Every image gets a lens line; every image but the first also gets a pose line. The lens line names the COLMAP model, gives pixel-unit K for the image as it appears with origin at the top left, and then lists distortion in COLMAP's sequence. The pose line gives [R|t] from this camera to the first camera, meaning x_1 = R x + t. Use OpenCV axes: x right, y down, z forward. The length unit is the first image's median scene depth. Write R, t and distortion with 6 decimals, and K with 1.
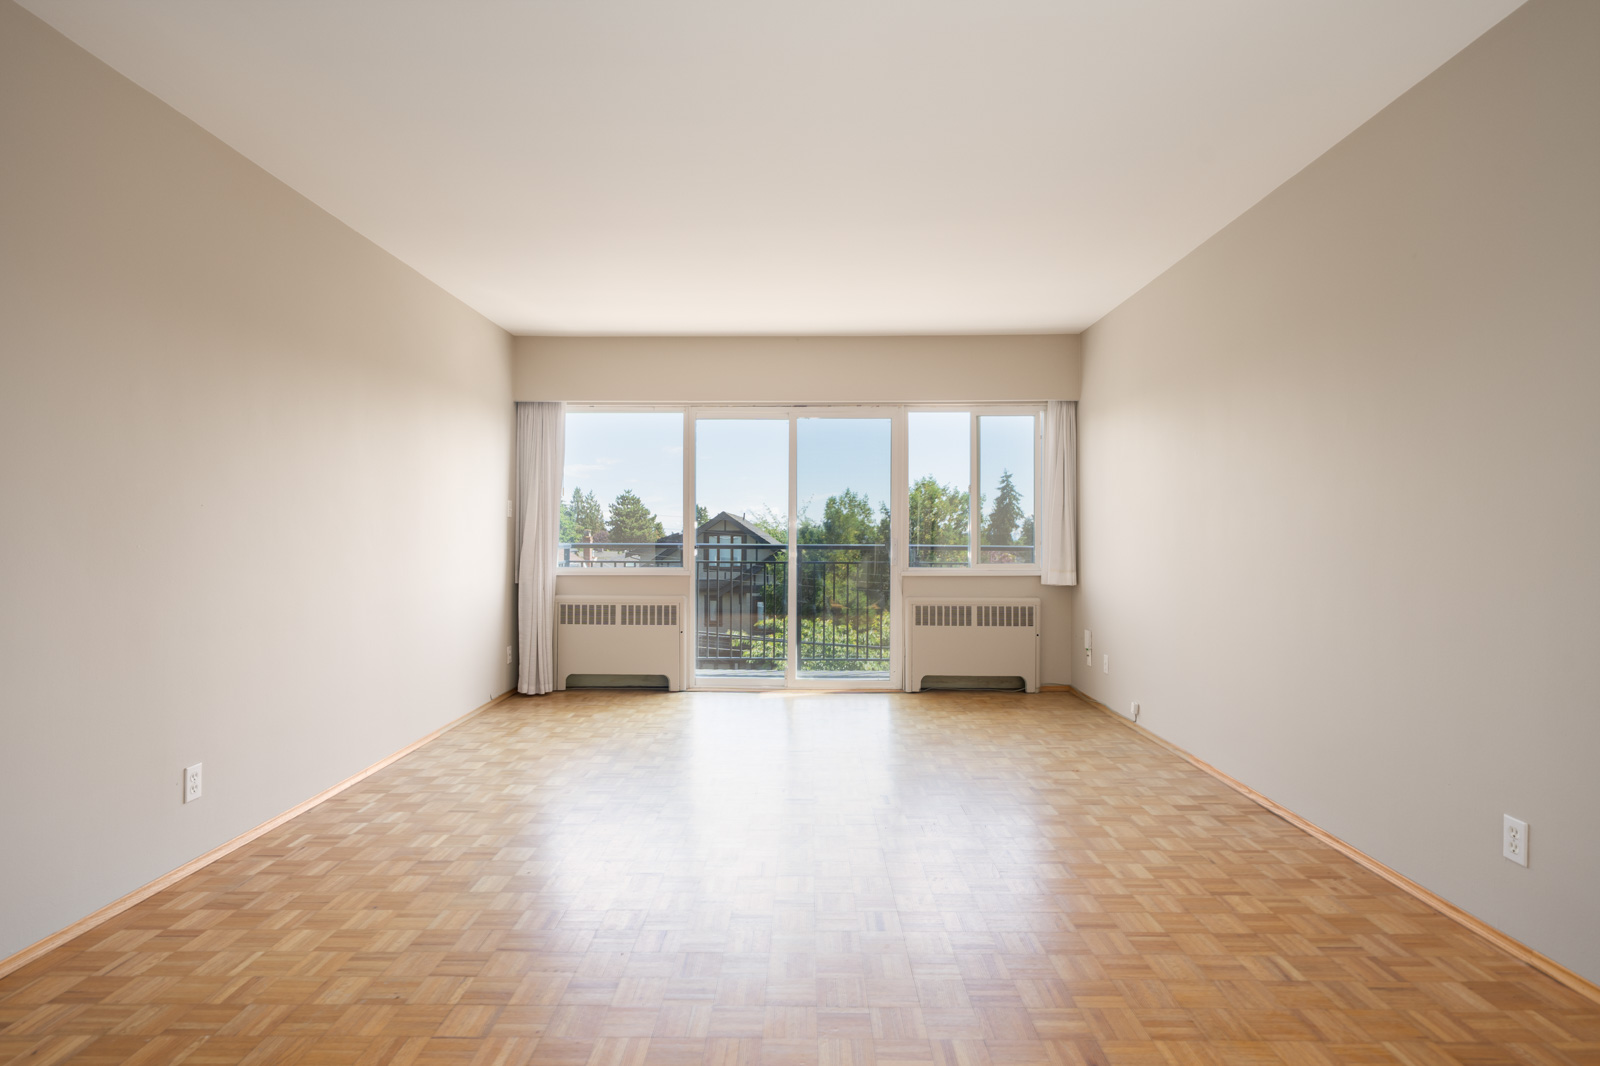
lens RADIAL K [[830.8, 0, 778.8], [0, 830.8, 523.5], [0, 0, 1]] dist [0.000325, 0.002631]
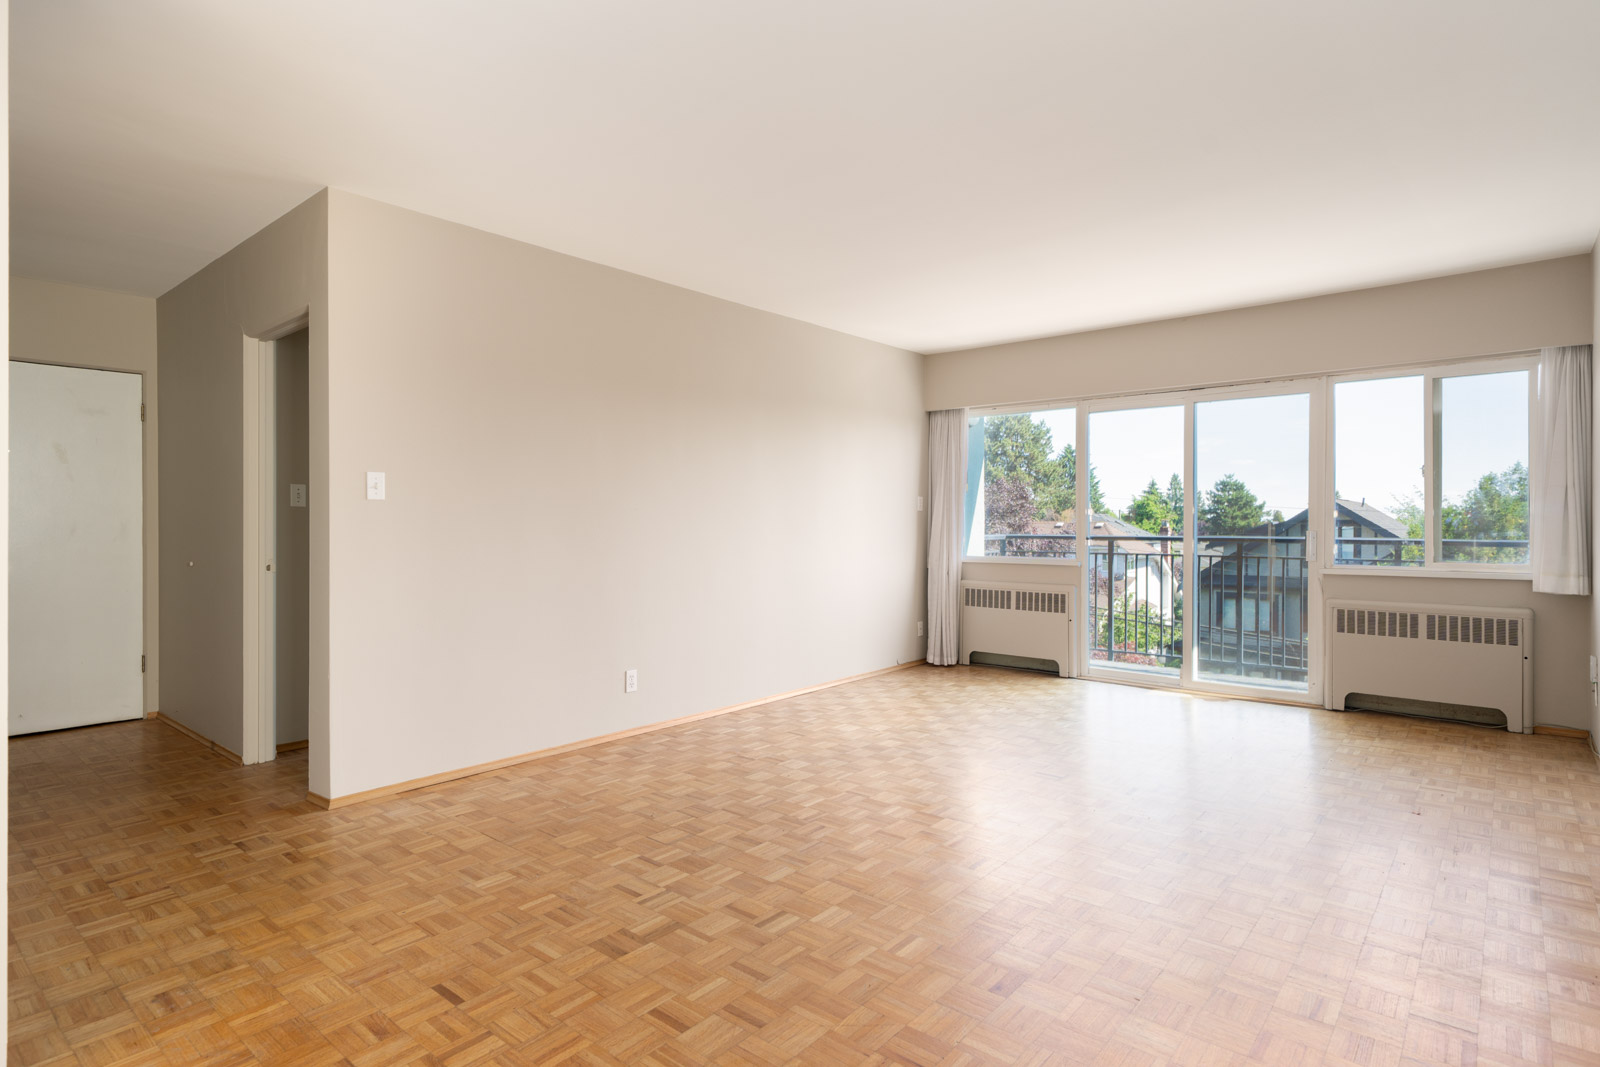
lens RADIAL K [[830.8, 0, 778.8], [0, 830.8, 524.0], [0, 0, 1]] dist [0.000325, 0.002631]
pose [[0.768792, -0.001494, -0.639497, 0.269869], [0.009612, 0.999911, 0.009221, -0.002317], [0.639426, -0.013236, 0.768738, -0.024962]]
